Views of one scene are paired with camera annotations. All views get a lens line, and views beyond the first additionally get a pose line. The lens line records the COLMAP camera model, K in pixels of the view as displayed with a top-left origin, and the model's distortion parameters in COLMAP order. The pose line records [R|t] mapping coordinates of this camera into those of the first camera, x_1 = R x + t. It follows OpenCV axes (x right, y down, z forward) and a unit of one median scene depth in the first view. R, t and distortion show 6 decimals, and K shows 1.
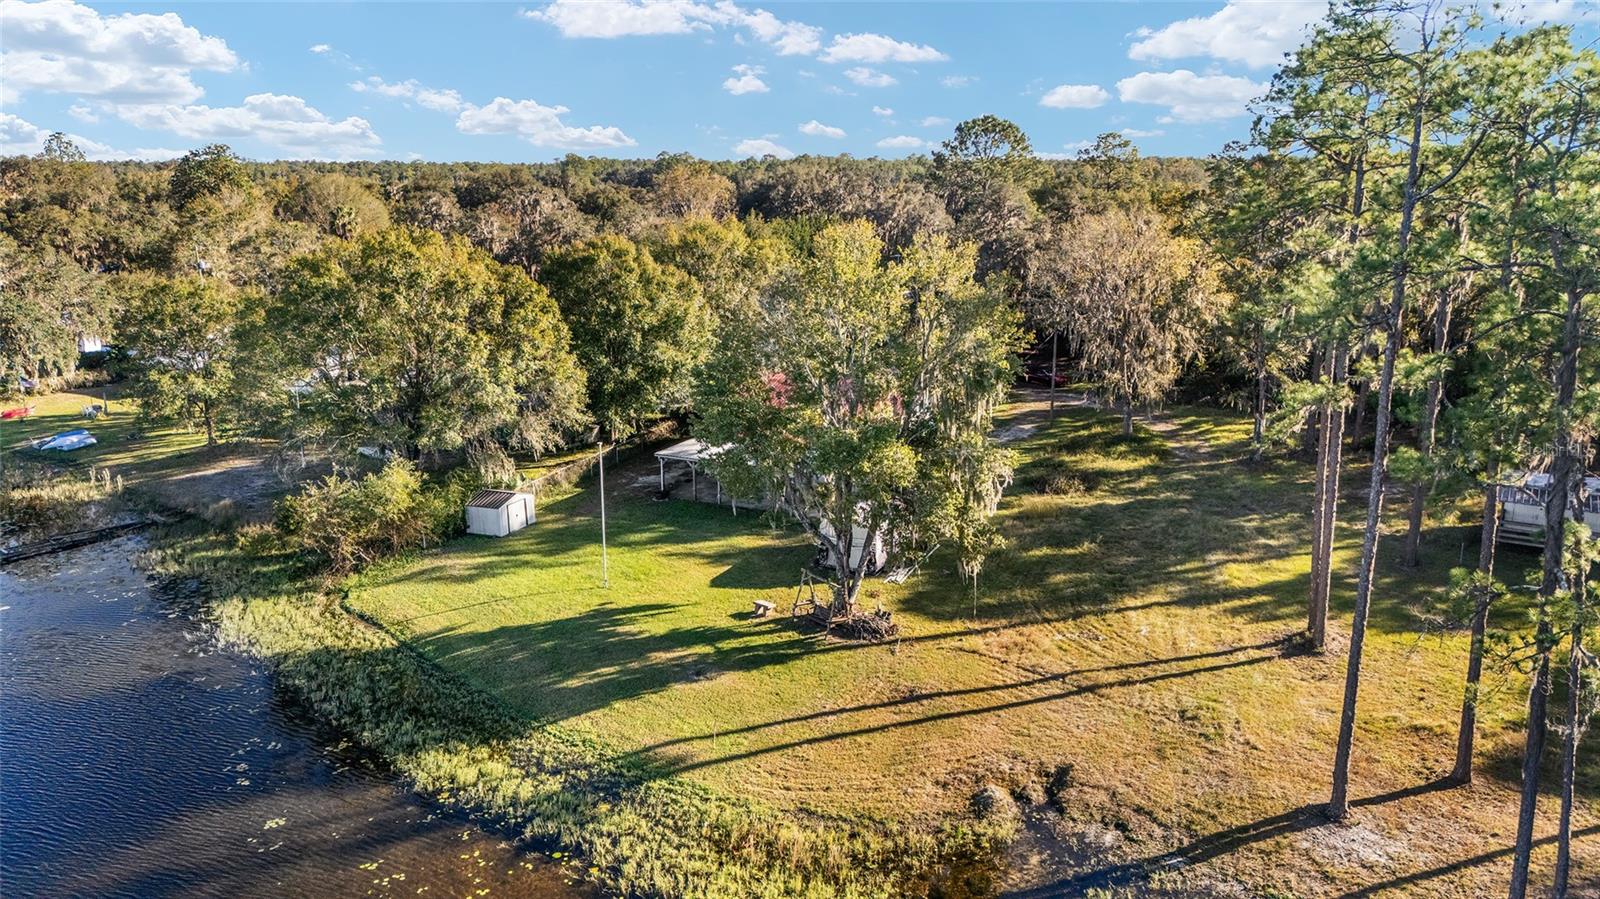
lens RADIAL K [[1114.3, 0, 800.0], [0, 1114.3, 449.5], [0, 0, 1]] dist [0.052338, -0.083809]
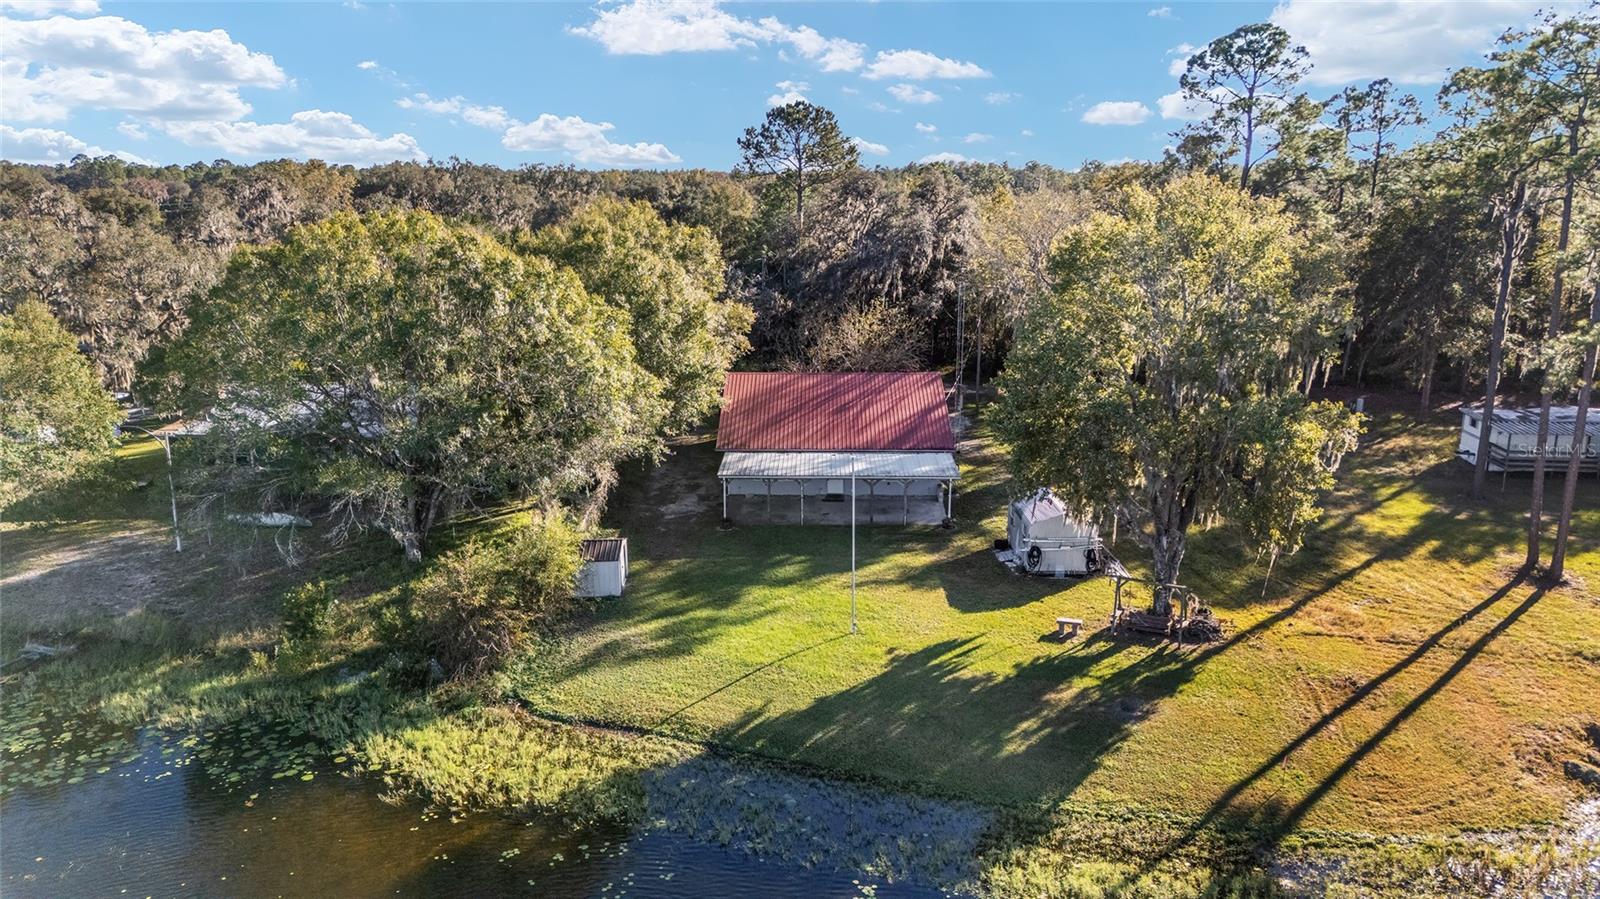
lens RADIAL K [[1114.3, 0, 800.0], [0, 1114.3, 449.5], [0, 0, 1]] dist [0.052338, -0.083809]
pose [[0.912531, -0.095931, 0.397599, -0.569324], [0.097640, 0.995093, 0.015998, -0.032132], [-0.397183, 0.024223, 0.917420, 0.269322]]
